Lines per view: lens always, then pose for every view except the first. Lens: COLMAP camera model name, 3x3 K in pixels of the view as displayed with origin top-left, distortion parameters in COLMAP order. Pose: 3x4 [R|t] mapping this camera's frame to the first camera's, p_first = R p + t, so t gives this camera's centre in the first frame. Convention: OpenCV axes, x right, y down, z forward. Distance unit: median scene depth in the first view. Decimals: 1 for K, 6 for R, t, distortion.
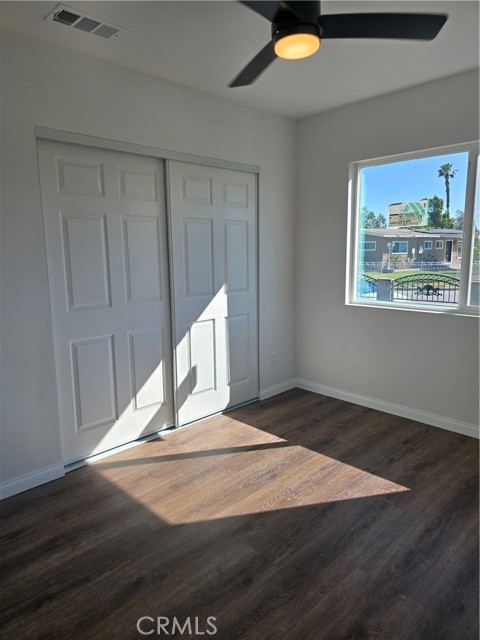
lens RADIAL K [[435.5, 0, 245.4], [0, 435.5, 323.1], [0, 0, 1]] dist [0.005582, -0.002257]
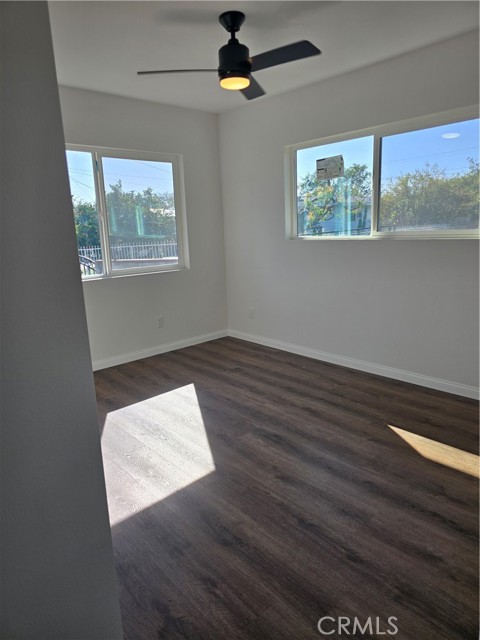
lens RADIAL K [[435.5, 0, 238.5], [0, 435.5, 318.9], [0, 0, 1]] dist [0.005582, -0.002257]
pose [[0.034446, -0.209963, 0.977102, -0.855099], [0.224159, 0.954396, 0.197181, -0.071844], [-0.973944, 0.212234, 0.079941, 0.573170]]
